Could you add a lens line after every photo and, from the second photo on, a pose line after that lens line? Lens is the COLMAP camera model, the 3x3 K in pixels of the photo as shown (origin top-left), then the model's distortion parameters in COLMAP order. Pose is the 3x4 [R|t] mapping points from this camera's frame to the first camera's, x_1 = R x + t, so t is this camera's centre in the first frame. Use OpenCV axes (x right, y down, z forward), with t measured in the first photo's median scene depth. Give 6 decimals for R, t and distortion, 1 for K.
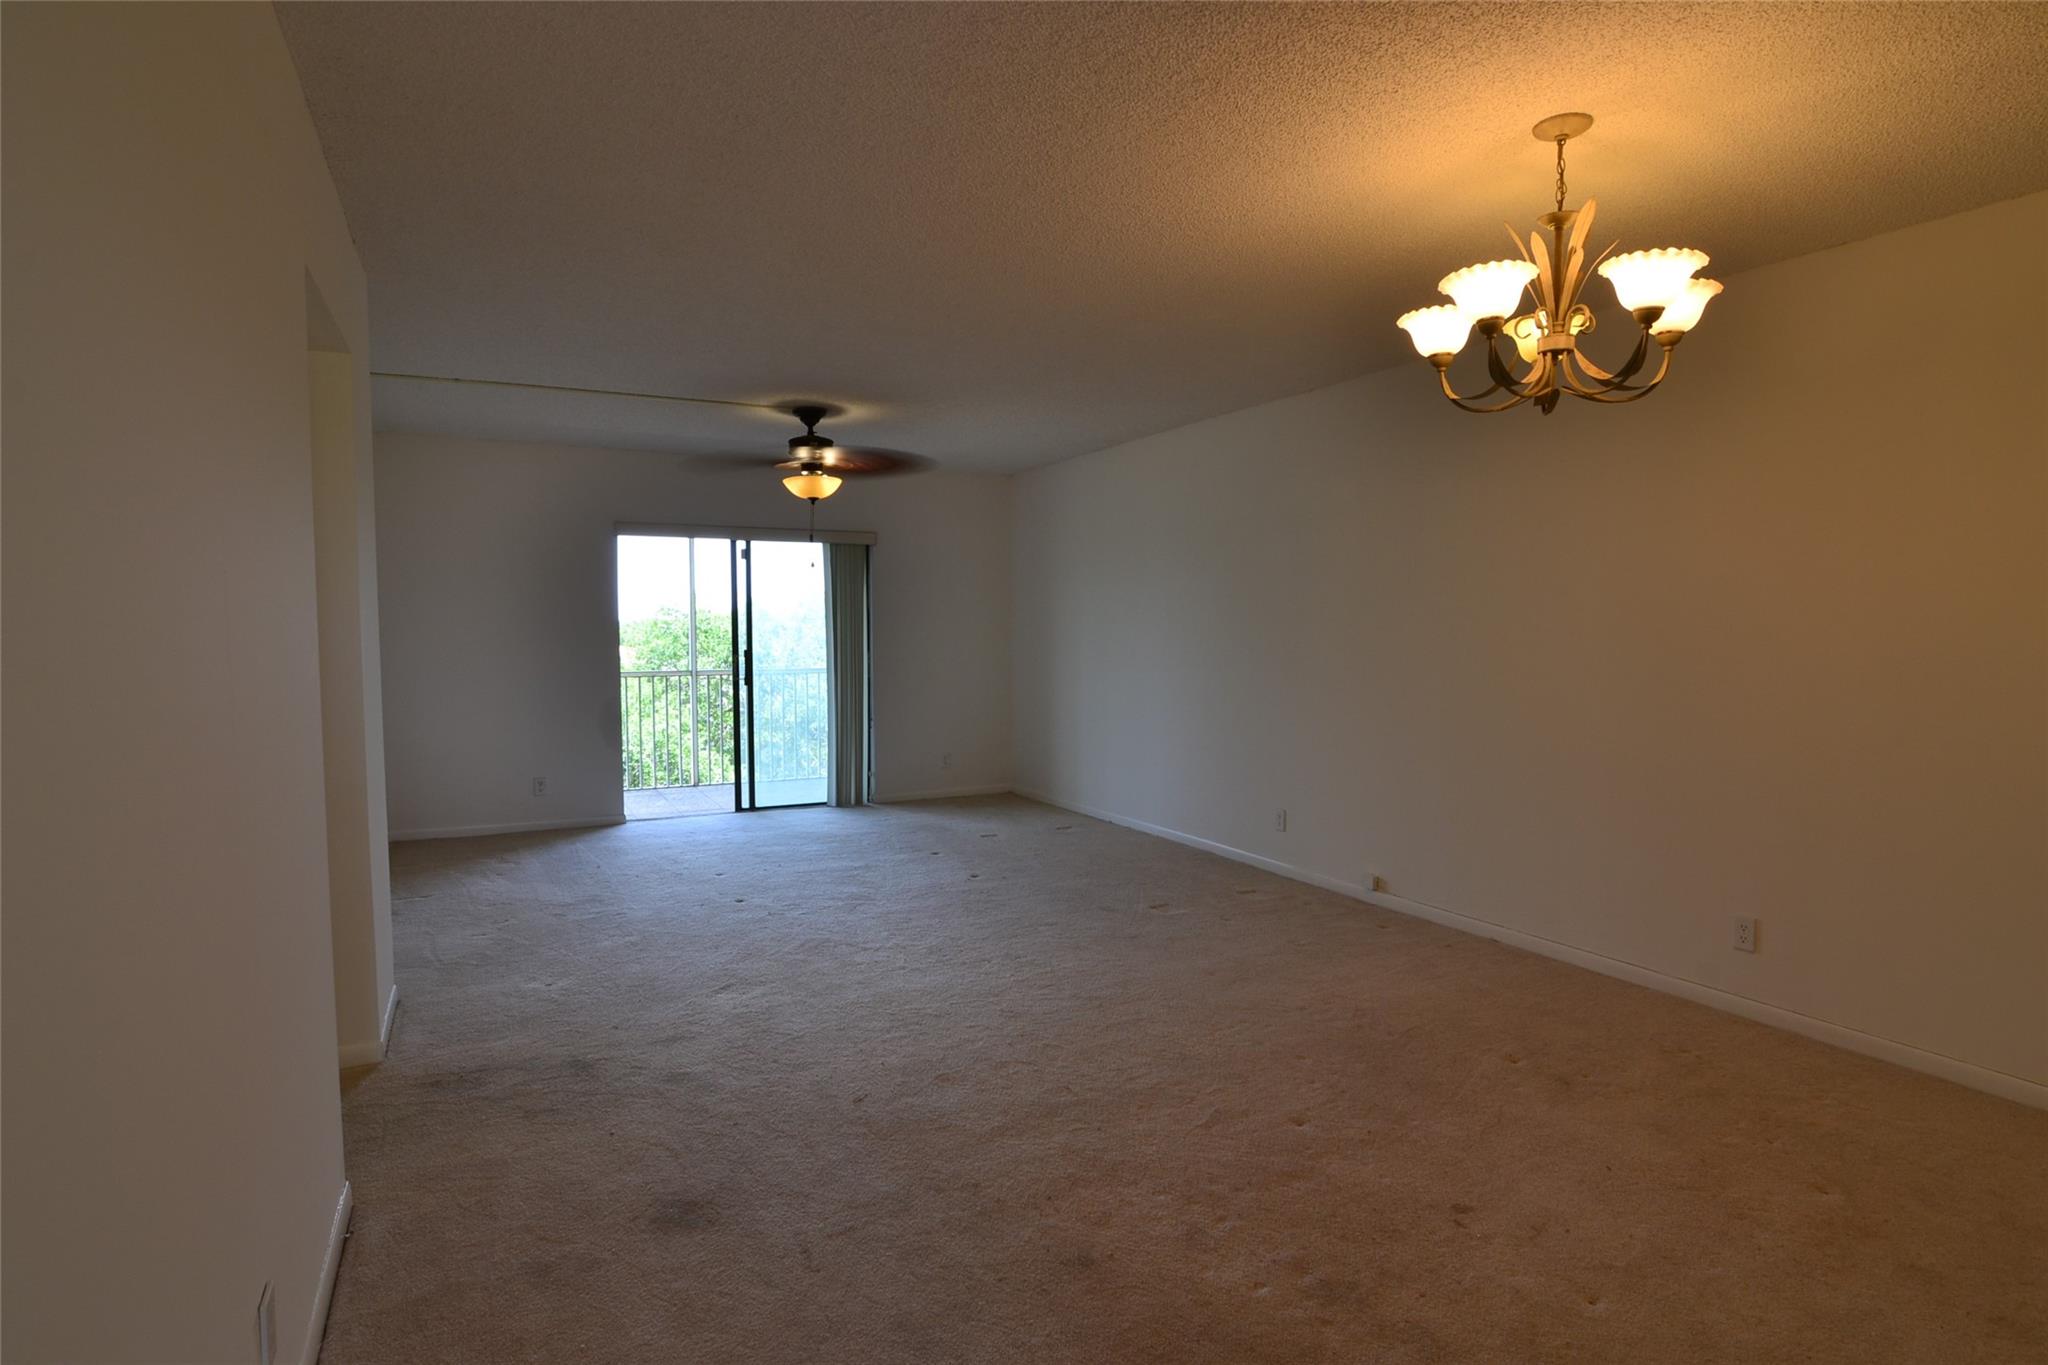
lens RADIAL K [[1075.5, 0, 1024.0], [0, 1075.5, 682.5], [0, 0, 1]] dist [-0.027898, 0.008056]
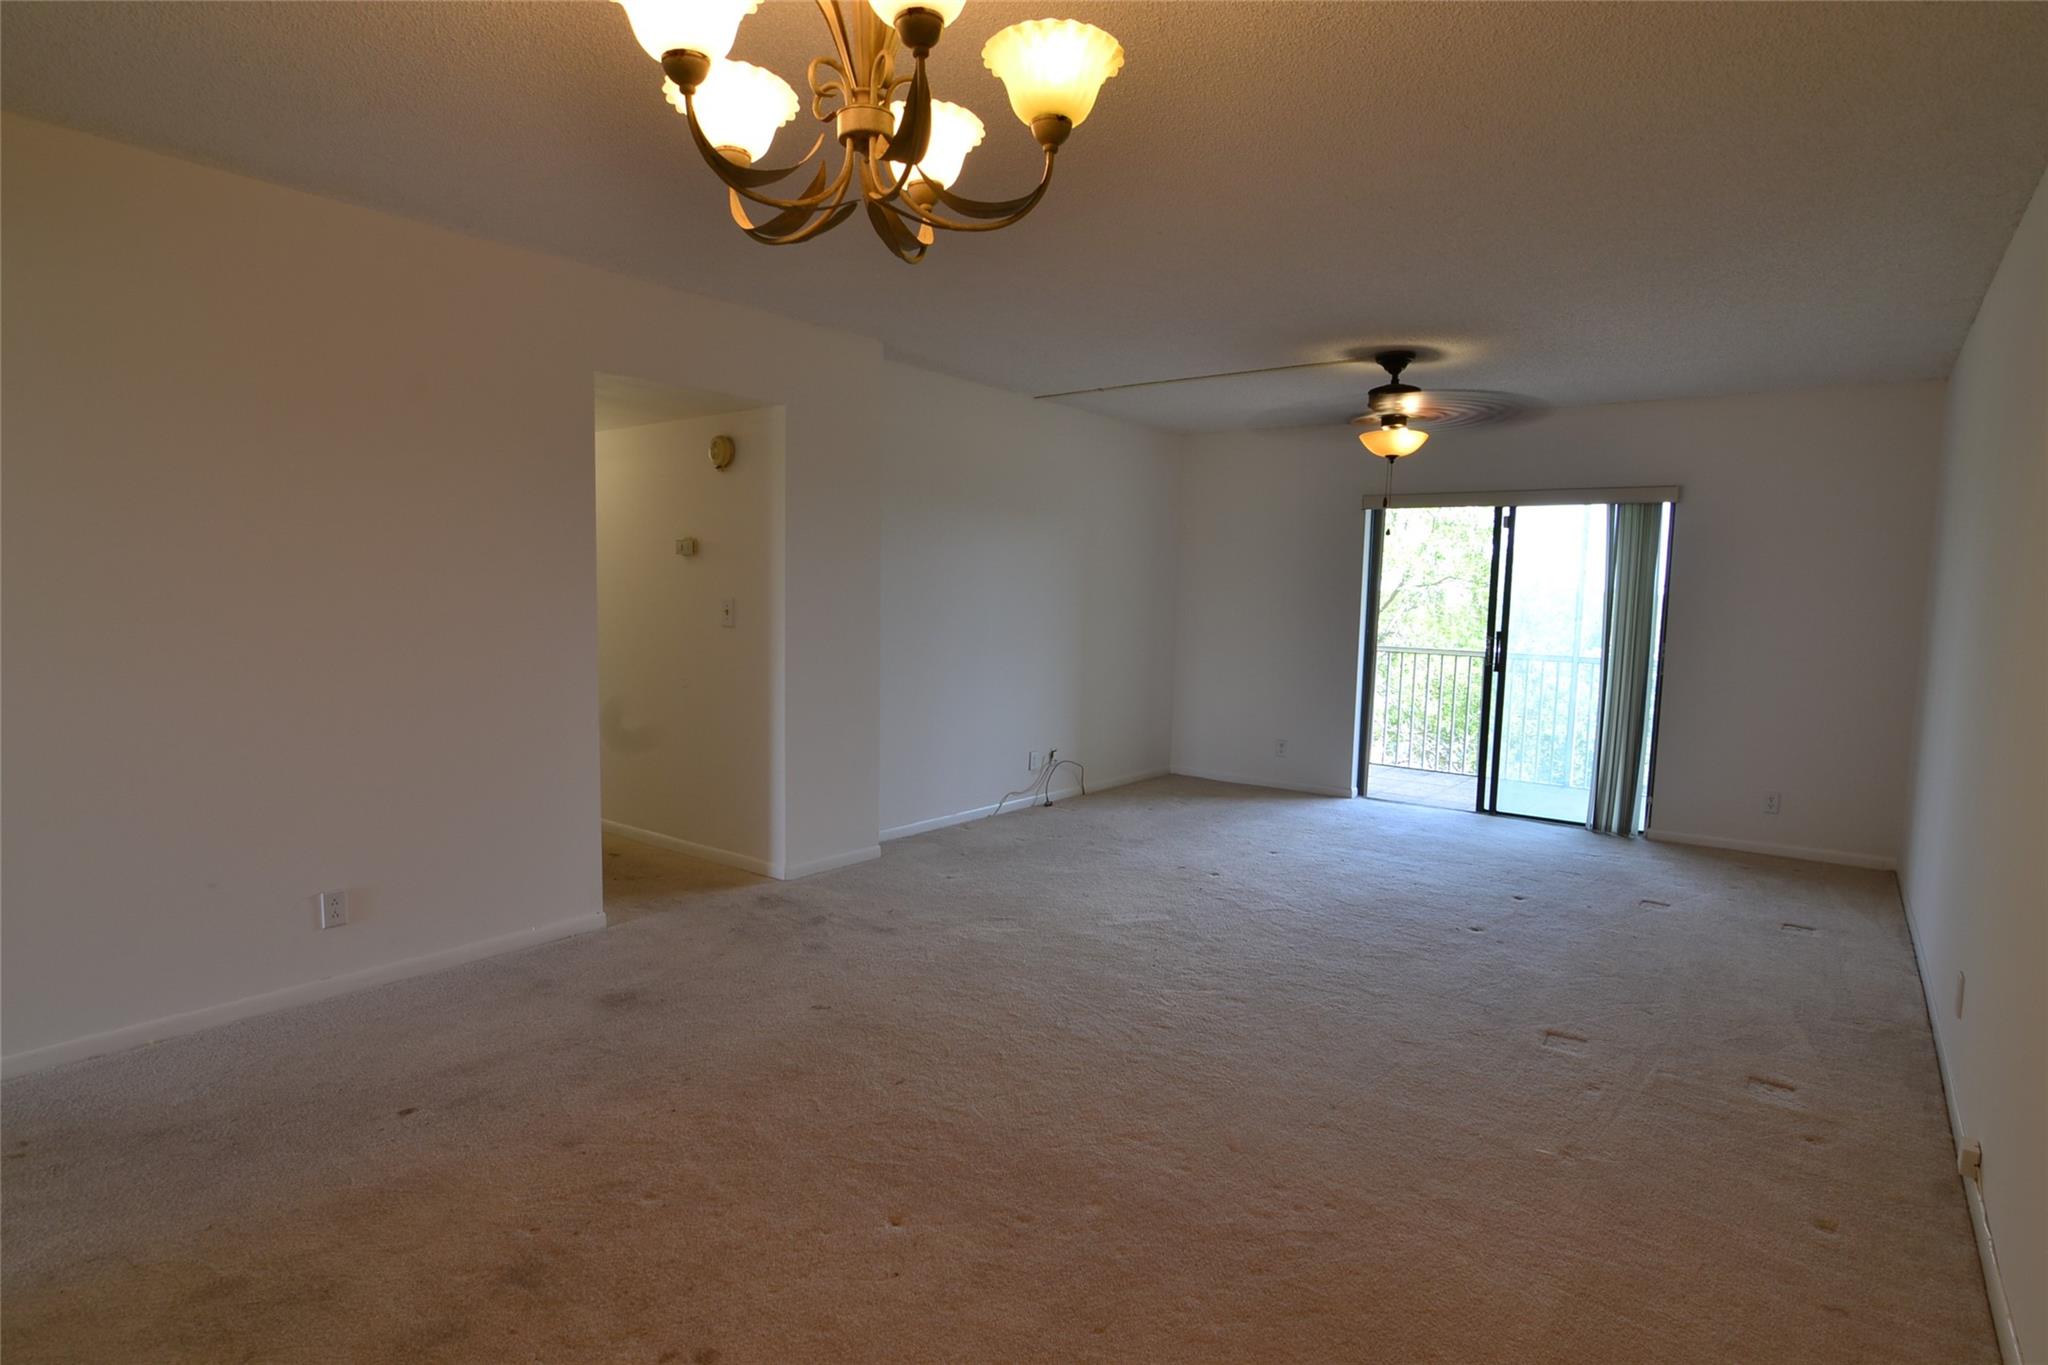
lens RADIAL K [[1075.5, 0, 1024.0], [0, 1075.5, 682.5], [0, 0, 1]] dist [-0.027898, 0.008056]
pose [[0.422396, 0.087092, -0.902218, 0.410345], [-0.071767, 0.995462, 0.062494, -0.017320], [0.903566, 0.038352, 0.426729, 0.308235]]
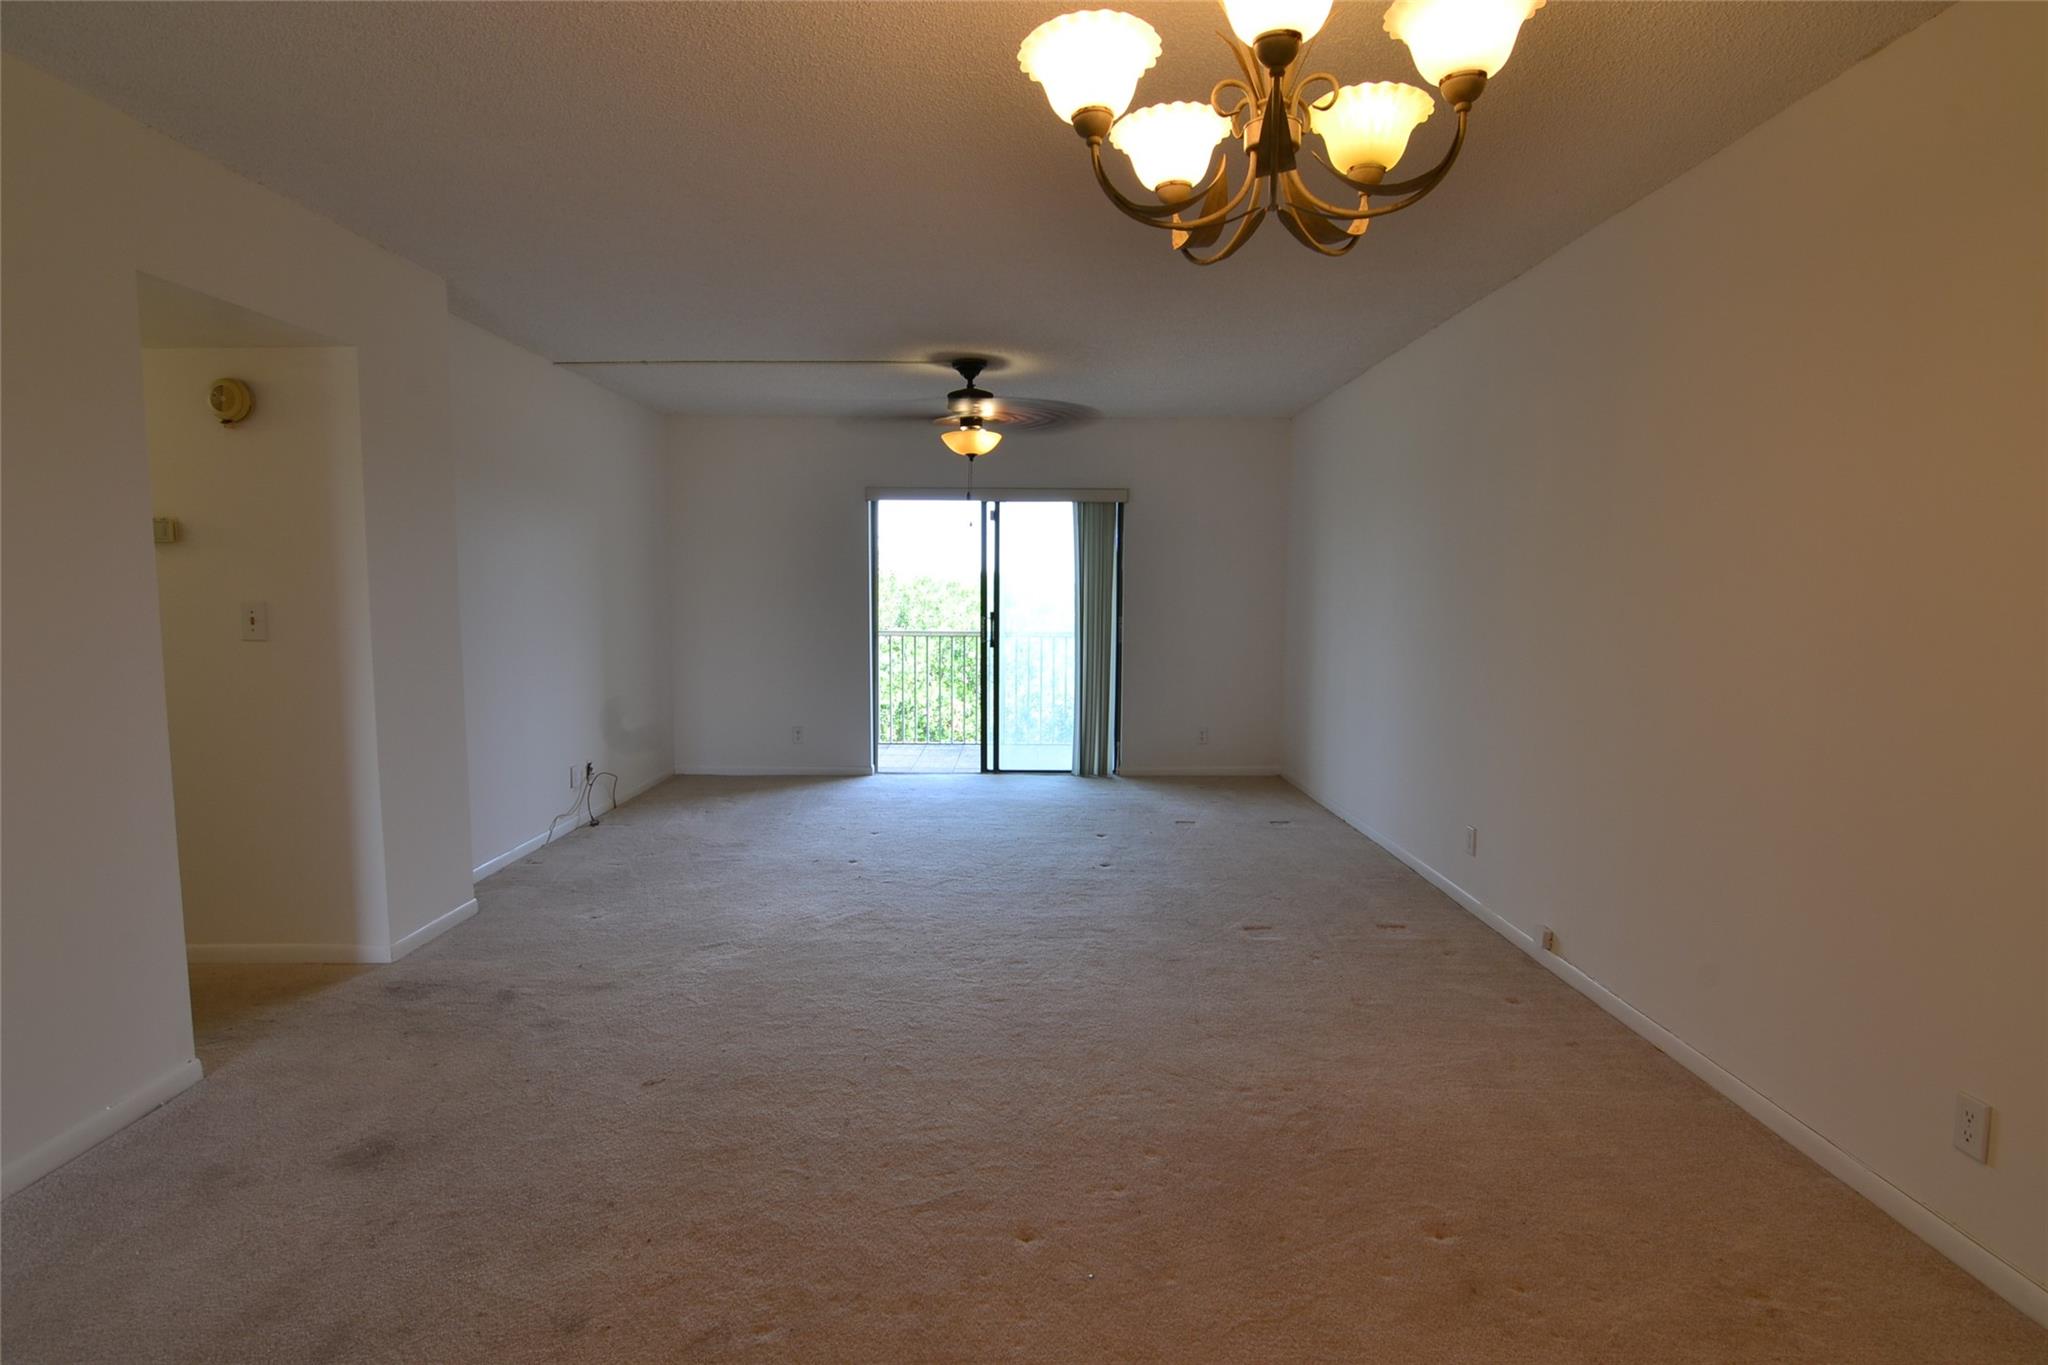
lens RADIAL K [[1075.5, 0, 1024.0], [0, 1075.5, 682.5], [0, 0, 1]] dist [-0.027898, 0.008056]
pose [[0.890556, 0.044292, -0.452713, 0.246100], [-0.029020, 0.998753, 0.040628, -0.006991], [0.453948, -0.023044, 0.890730, 0.136863]]
